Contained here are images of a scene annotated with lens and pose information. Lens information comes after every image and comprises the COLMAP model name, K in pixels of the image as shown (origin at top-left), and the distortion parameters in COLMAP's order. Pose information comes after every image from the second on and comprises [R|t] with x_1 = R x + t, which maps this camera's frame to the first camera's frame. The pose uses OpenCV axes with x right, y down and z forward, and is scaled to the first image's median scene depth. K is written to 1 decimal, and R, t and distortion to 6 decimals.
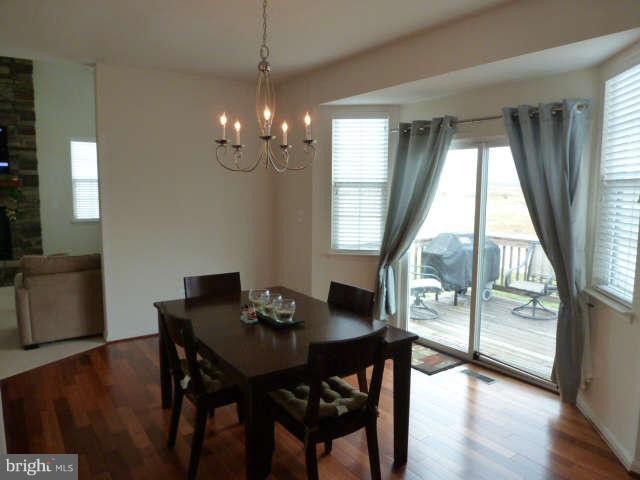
lens RADIAL K [[462.2, 0, 320.0], [0, 462.2, 240.0], [0, 0, 1]] dist [-0.003115, -0.001188]
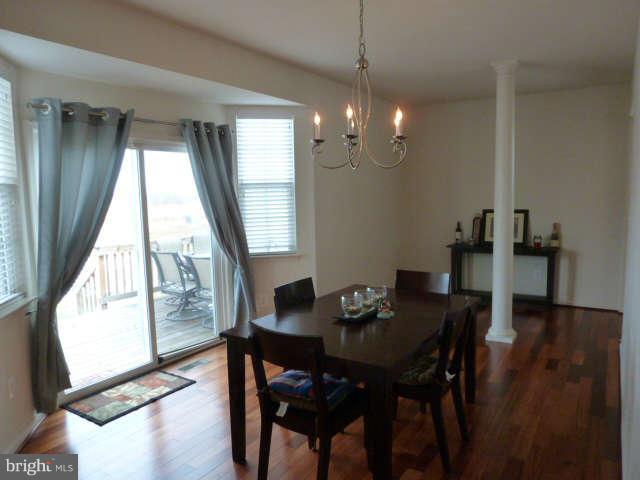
lens RADIAL K [[480.3, 0, 320.0], [0, 480.3, 240.0], [0, 0, 1]] dist [-0.013120, -0.002325]
pose [[-0.359949, -0.098805, 0.927725, -1.731488], [0.122875, 0.980694, 0.152121, -0.278515], [-0.924845, 0.168750, -0.340860, 2.381797]]
